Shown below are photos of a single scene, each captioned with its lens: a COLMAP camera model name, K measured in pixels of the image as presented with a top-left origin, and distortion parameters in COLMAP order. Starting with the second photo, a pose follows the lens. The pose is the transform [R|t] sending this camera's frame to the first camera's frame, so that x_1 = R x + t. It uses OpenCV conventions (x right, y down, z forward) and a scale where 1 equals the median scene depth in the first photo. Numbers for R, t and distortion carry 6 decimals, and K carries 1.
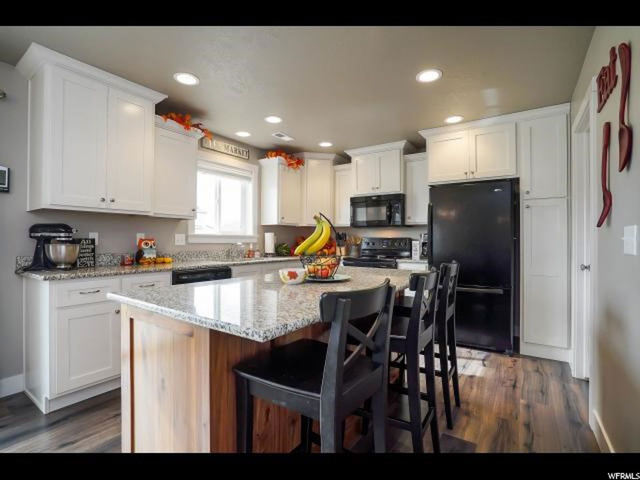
lens RADIAL K [[311.1, 0, 316.9], [0, 311.1, 237.6], [0, 0, 1]] dist [-0.033262, 0.004323]
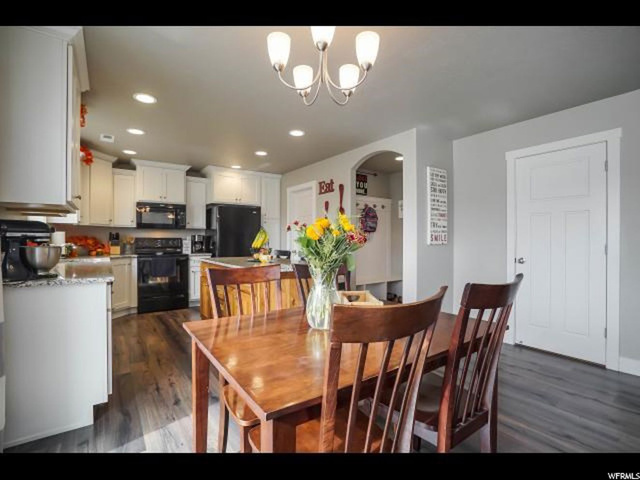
lens RADIAL K [[303.4, 0, 319.5], [0, 303.4, 242.1], [0, 0, 1]] dist [-0.033153, 0.010887]
pose [[0.350975, -0.009385, 0.936338, -0.888757], [-0.008610, 0.999875, 0.013250, -0.004359], [-0.936345, -0.012713, 0.350851, 0.006310]]
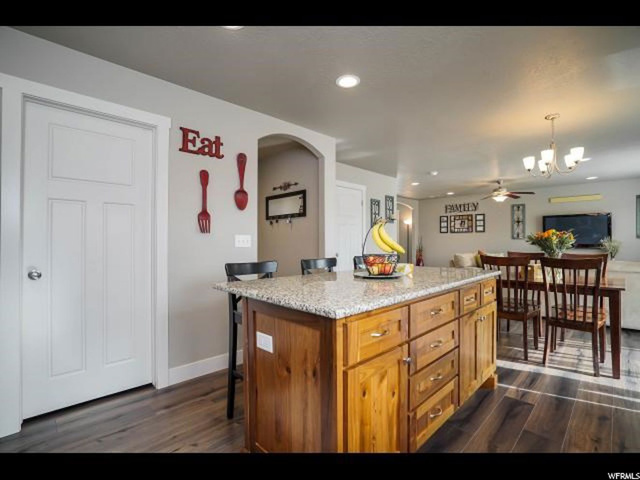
lens RADIAL K [[303.4, 0, 319.1], [0, 303.4, 238.2], [0, 0, 1]] dist [-0.033153, 0.010887]
pose [[-0.980065, 0.003182, 0.198652, 0.011409], [-0.000333, 0.999844, -0.017658, 0.010526], [-0.198677, -0.017372, -0.979911, 1.172163]]
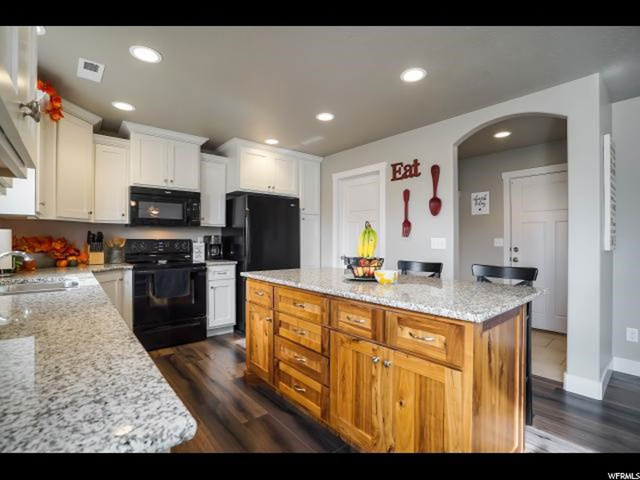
lens RADIAL K [[303.4, 0, 325.3], [0, 303.4, 242.4], [0, 0, 1]] dist [-0.033153, 0.010887]
pose [[0.267480, -0.009609, 0.963515, -0.615912], [-0.010064, 0.999868, 0.012766, -0.007669], [-0.963511, -0.013111, 0.267348, 0.463011]]
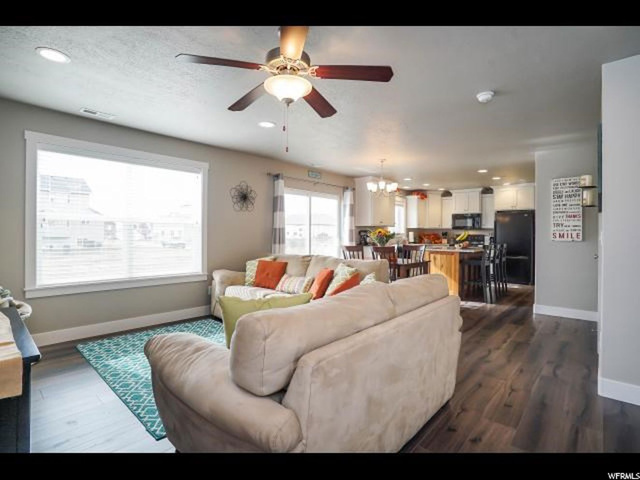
lens RADIAL K [[311.1, 0, 324.1], [0, 311.1, 234.0], [0, 0, 1]] dist [-0.033262, 0.004323]
pose [[0.991729, 0.004247, -0.128278, -0.594345], [-0.003106, 0.999954, 0.009096, -0.024547], [0.128310, -0.008622, 0.991697, -1.415652]]
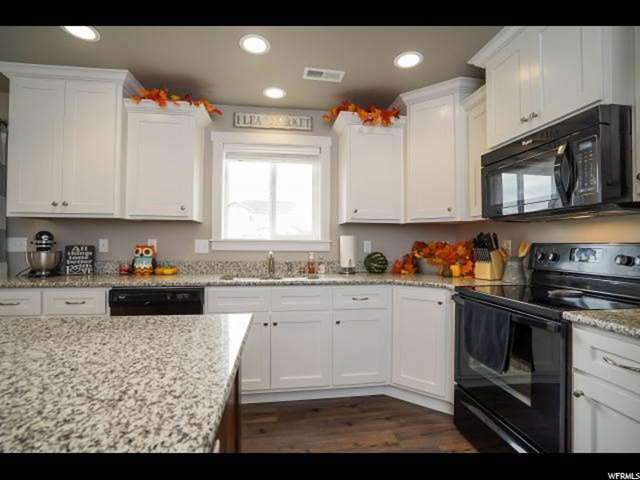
lens RADIAL K [[303.4, 0, 325.8], [0, 303.4, 238.6], [0, 0, 1]] dist [-0.033153, 0.010887]
pose [[0.676435, -0.014996, -0.736350, 0.363458], [0.004514, 0.999858, -0.016216, 0.000181], [0.736488, 0.007645, 0.676407, 0.704938]]
